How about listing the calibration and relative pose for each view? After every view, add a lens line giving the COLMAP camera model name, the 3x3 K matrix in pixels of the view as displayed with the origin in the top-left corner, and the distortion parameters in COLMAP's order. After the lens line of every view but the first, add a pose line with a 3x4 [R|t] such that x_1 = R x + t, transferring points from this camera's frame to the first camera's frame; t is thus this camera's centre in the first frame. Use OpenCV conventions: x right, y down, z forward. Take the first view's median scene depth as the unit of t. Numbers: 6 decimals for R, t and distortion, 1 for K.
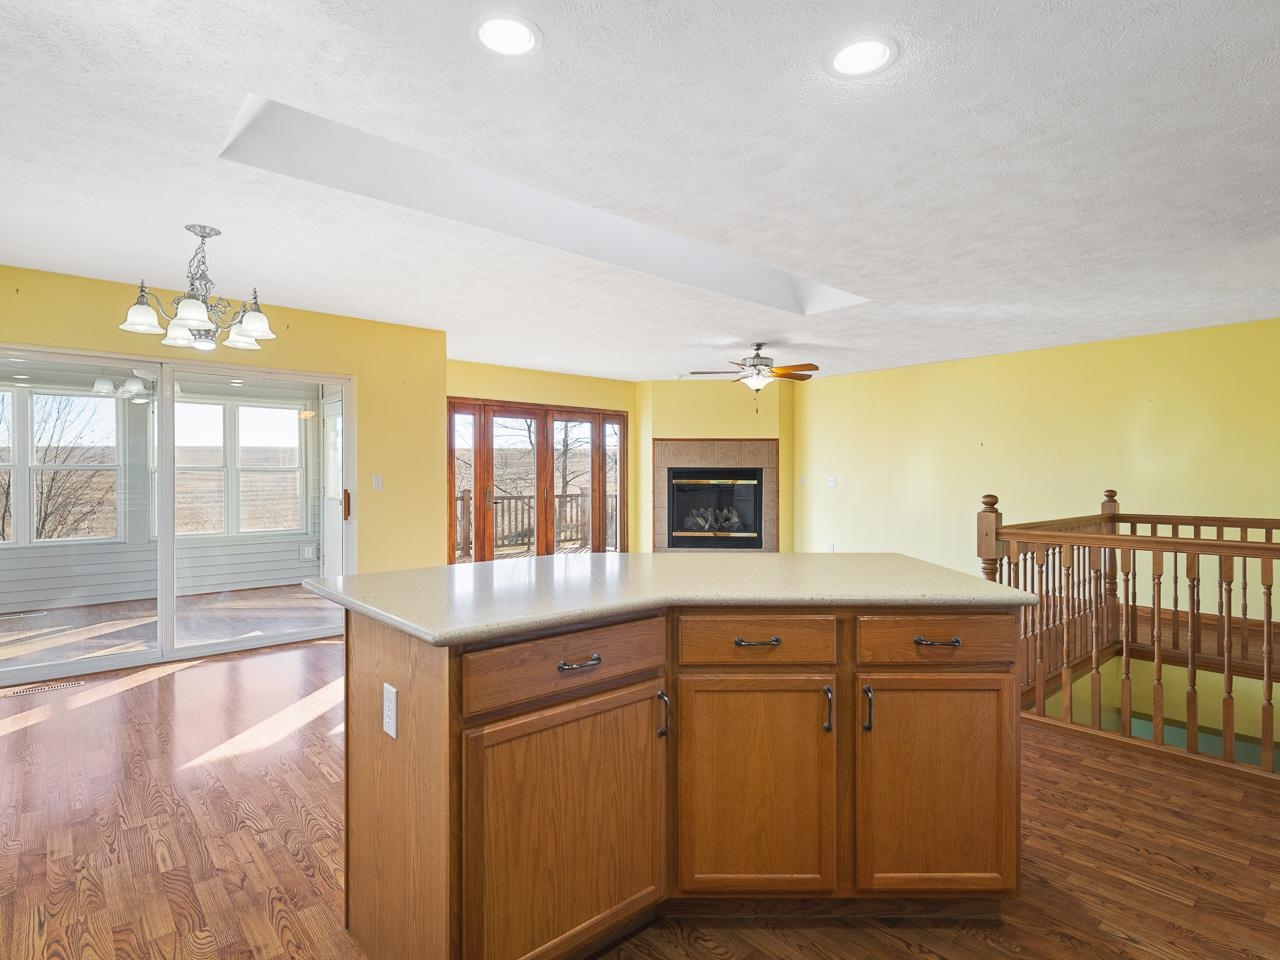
lens RADIAL K [[659.3, 0, 631.2], [0, 659.3, 484.9], [0, 0, 1]] dist [0.001590, -0.001976]
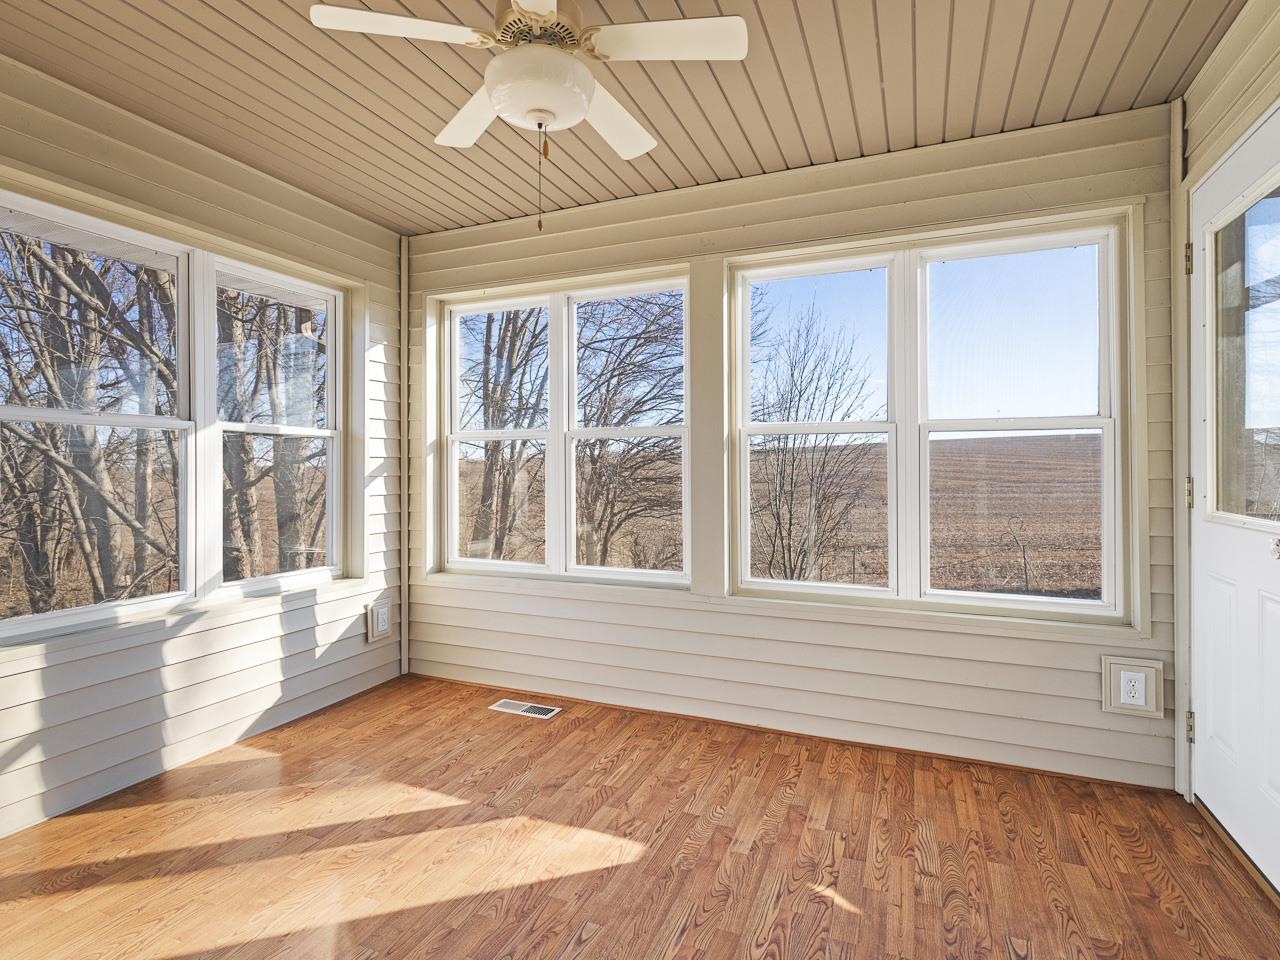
lens RADIAL K [[659.3, 0, 646.1], [0, 659.3, 464.6], [0, 0, 1]] dist [0.001590, -0.001976]
pose [[0.448585, -0.006519, -0.893716, -0.314377], [-0.009231, 0.999886, -0.011926, 0.003370], [0.893692, 0.013600, 0.448474, 0.655957]]
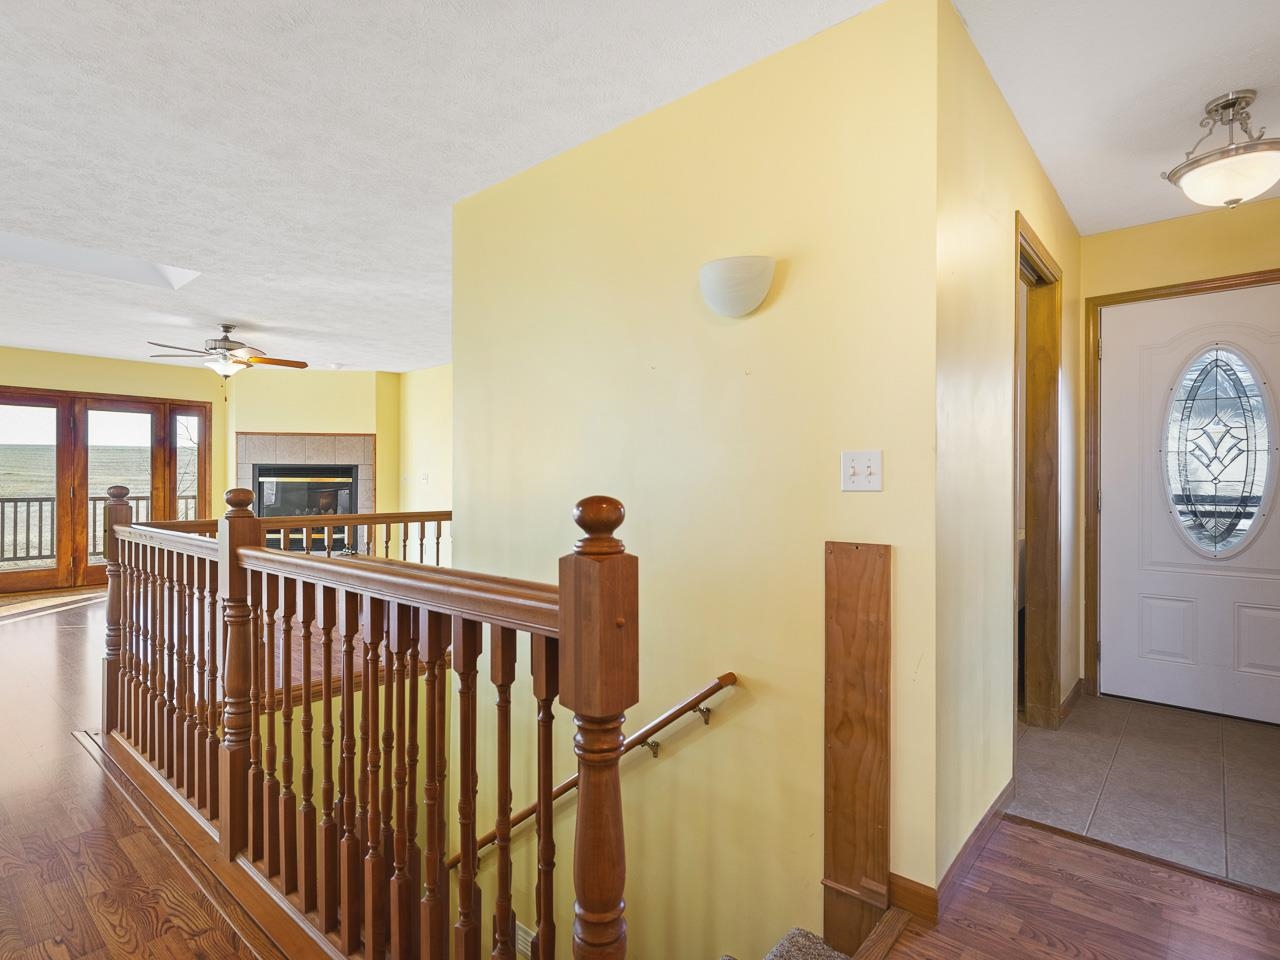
lens RADIAL K [[659.3, 0, 628.5], [0, 659.3, 480.2], [0, 0, 1]] dist [0.001590, -0.001976]
pose [[0.988775, 0.001265, 0.149408, 0.473707], [0.000727, 0.999912, -0.013273, 0.009413], [-0.149411, 0.013233, 0.988687, 0.016201]]
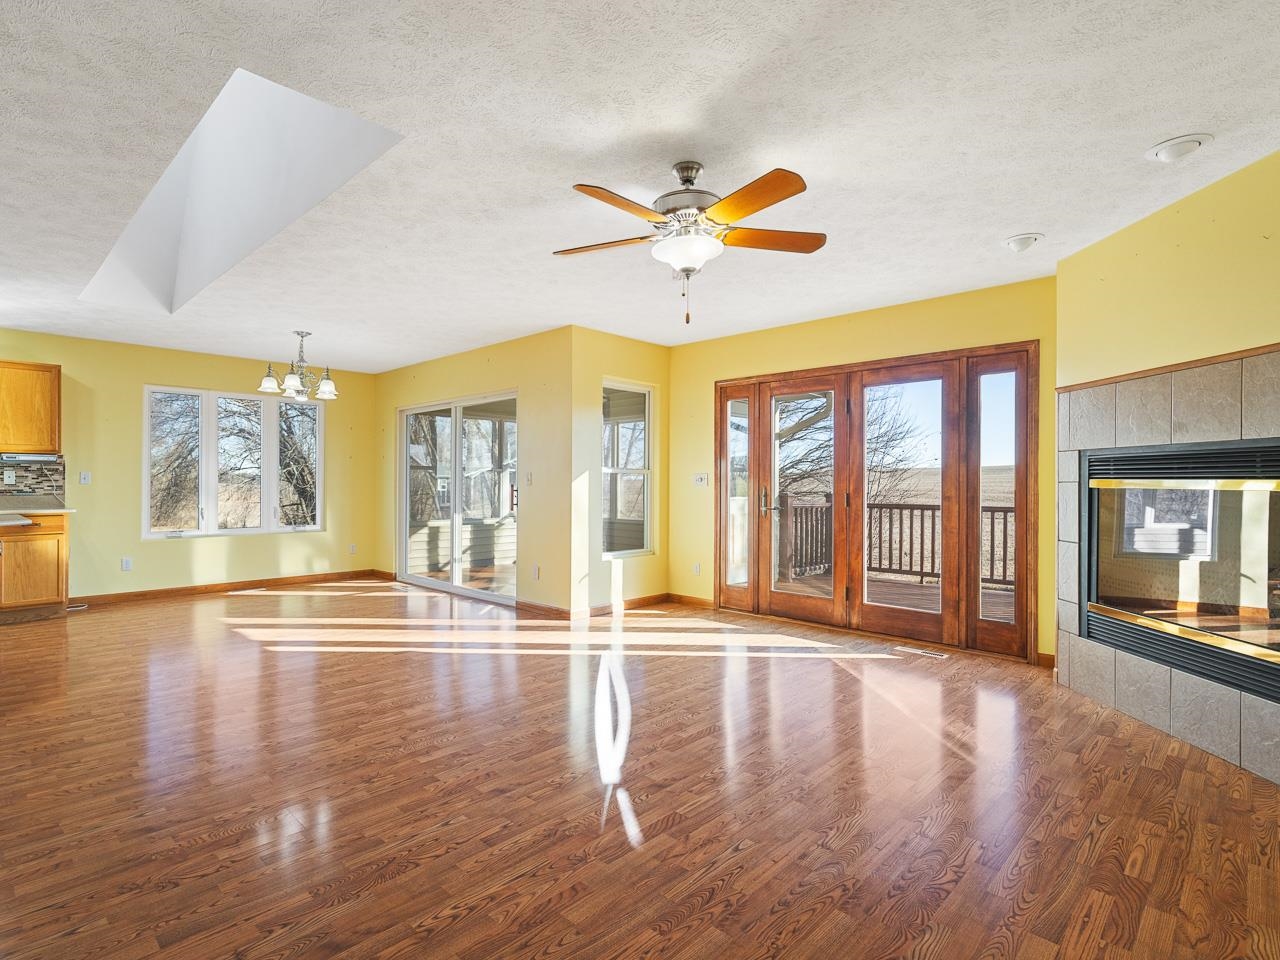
lens RADIAL K [[659.3, 0, 634.0], [0, 659.3, 478.8], [0, 0, 1]] dist [0.001590, -0.001976]
pose [[0.098229, -0.005434, -0.995149, 0.501702], [-0.017507, 0.999821, -0.007188, 0.000198], [0.995010, 0.018128, 0.098116, 0.724326]]
